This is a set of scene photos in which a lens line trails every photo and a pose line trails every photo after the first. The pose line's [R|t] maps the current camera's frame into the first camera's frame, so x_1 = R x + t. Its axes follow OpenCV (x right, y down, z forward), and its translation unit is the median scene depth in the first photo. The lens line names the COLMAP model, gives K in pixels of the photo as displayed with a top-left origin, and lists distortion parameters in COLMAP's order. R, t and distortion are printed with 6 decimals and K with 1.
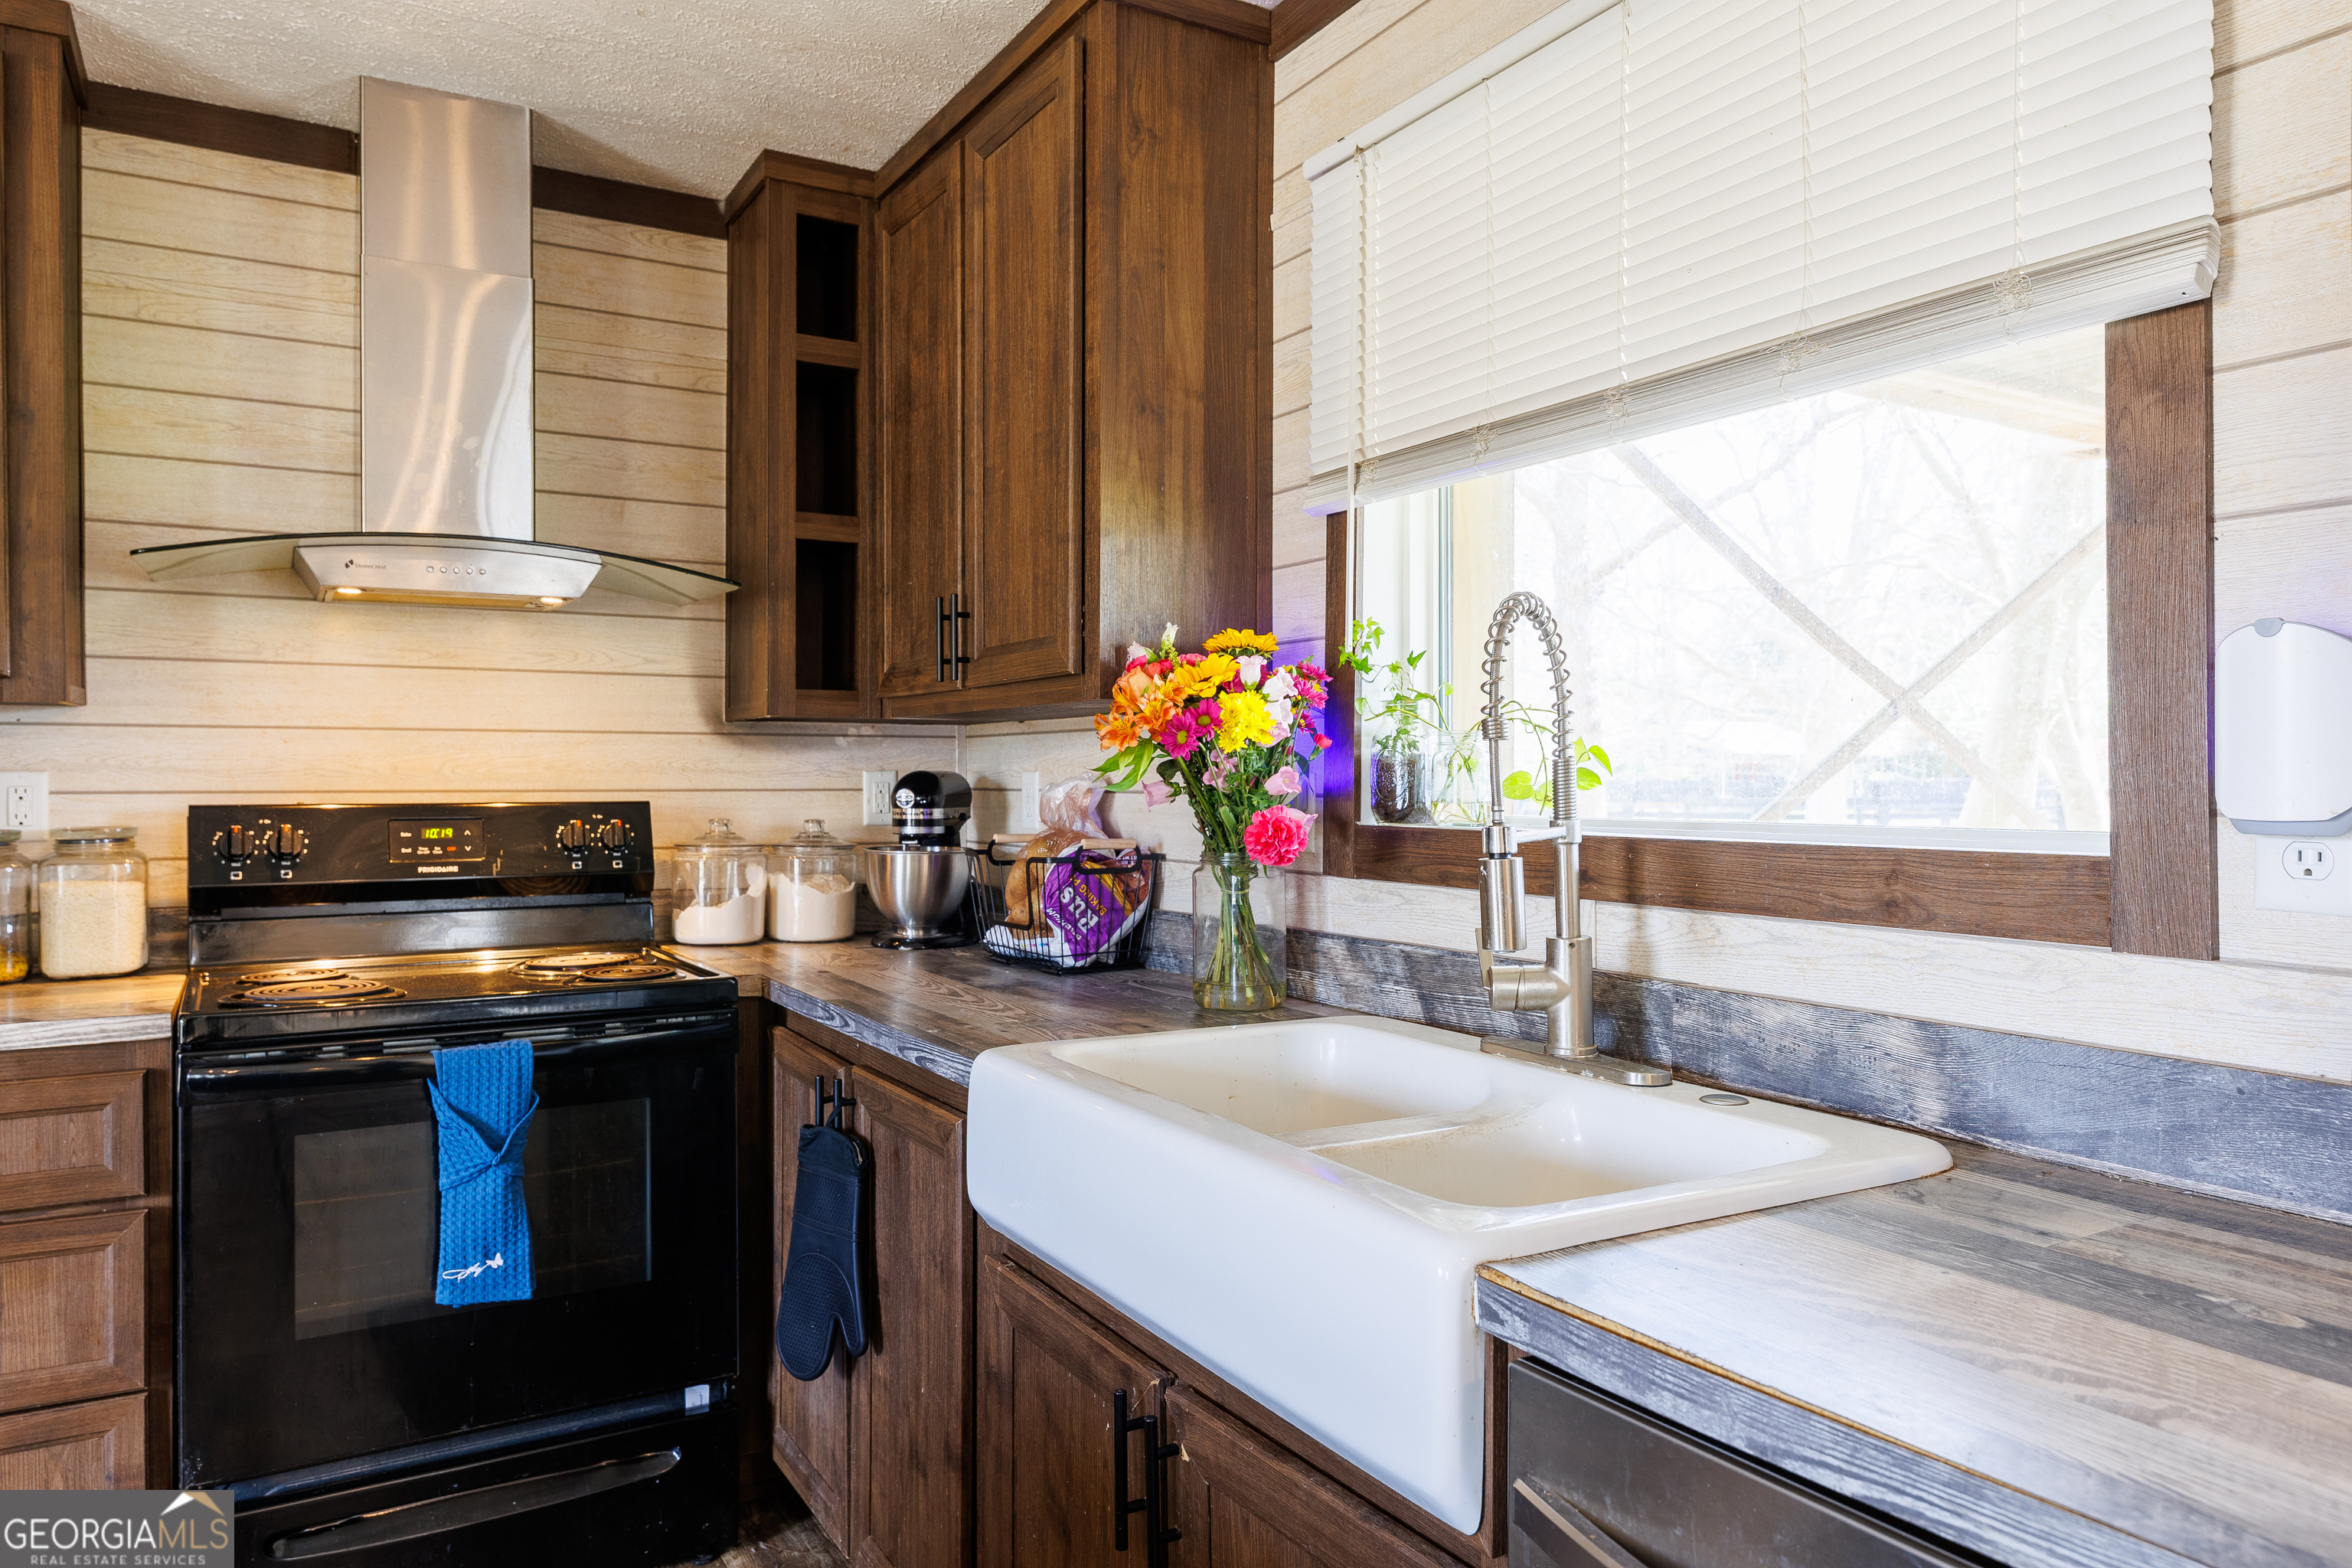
lens RADIAL K [[1550.3, 0, 1176.0], [0, 1550.3, 784.0], [0, 0, 1]] dist [0.001007, 0.000199]
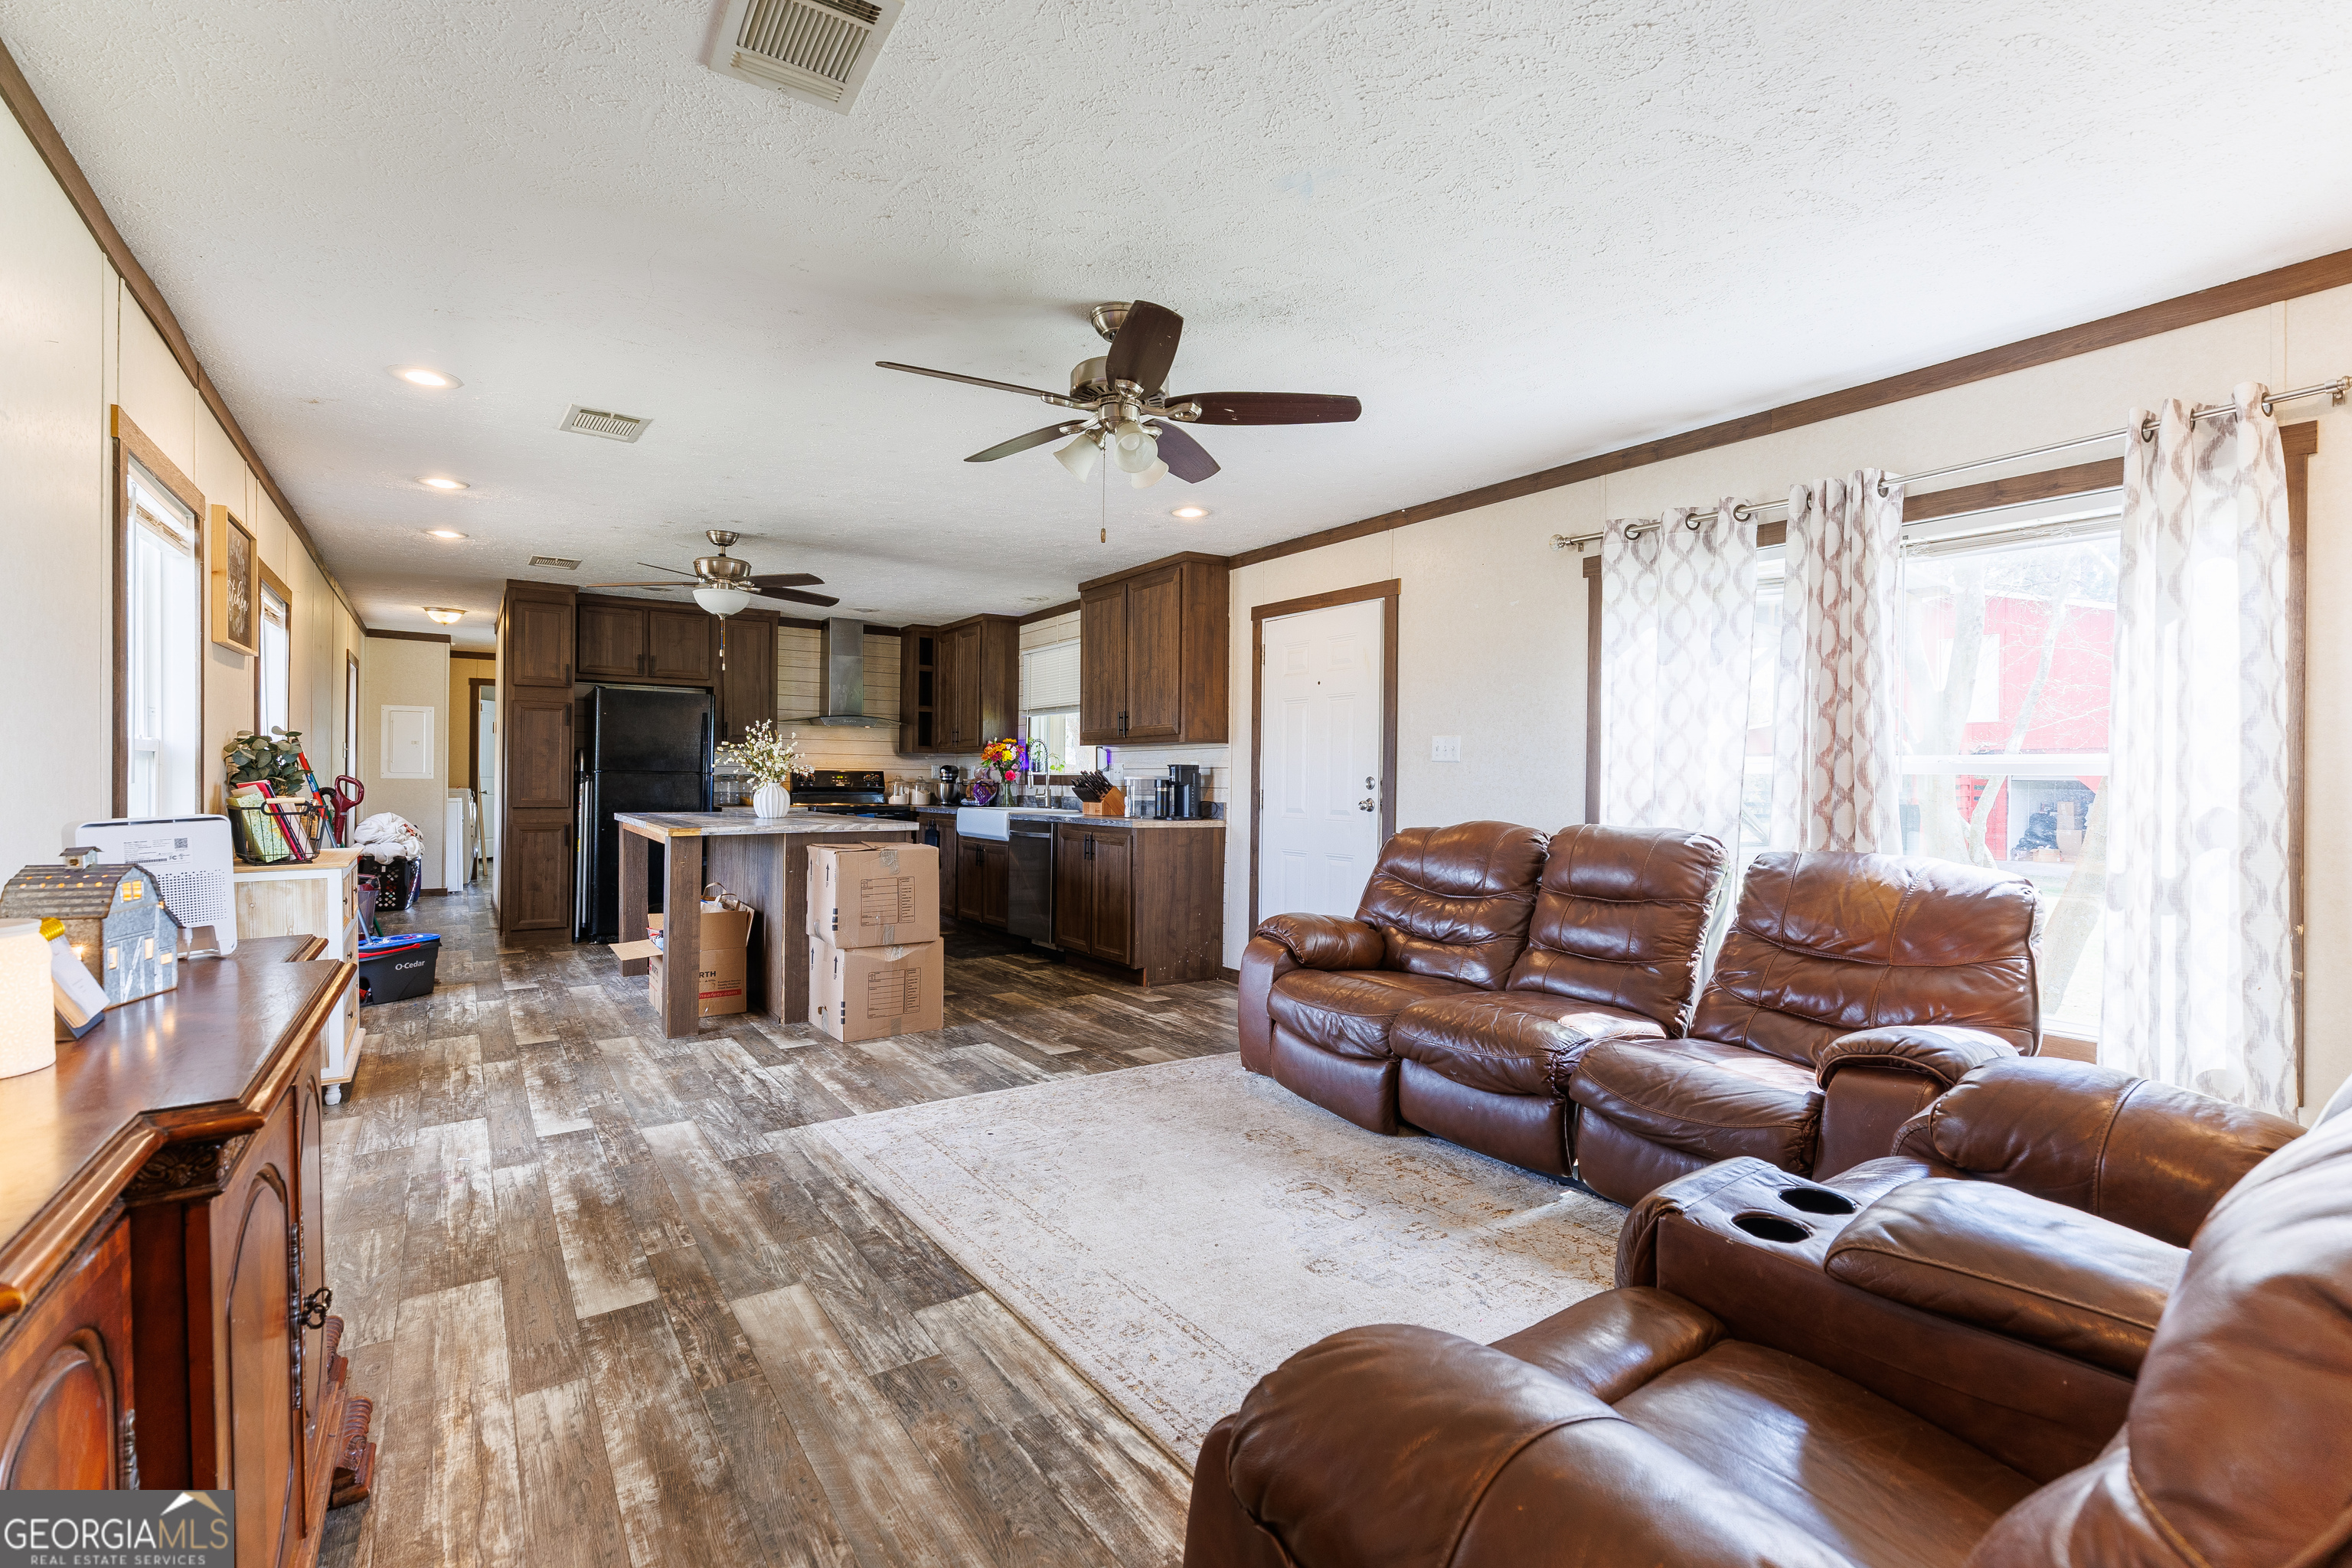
lens RADIAL K [[1071.2, 0, 1176.0], [0, 1071.2, 784.0], [0, 0, 1]] dist [0.011721, -0.001384]
pose [[0.998023, 0.010604, 0.061952, 0.296531], [-0.010787, 0.999938, 0.002622, 0.031104], [-0.061920, -0.003285, 0.998076, -2.078489]]
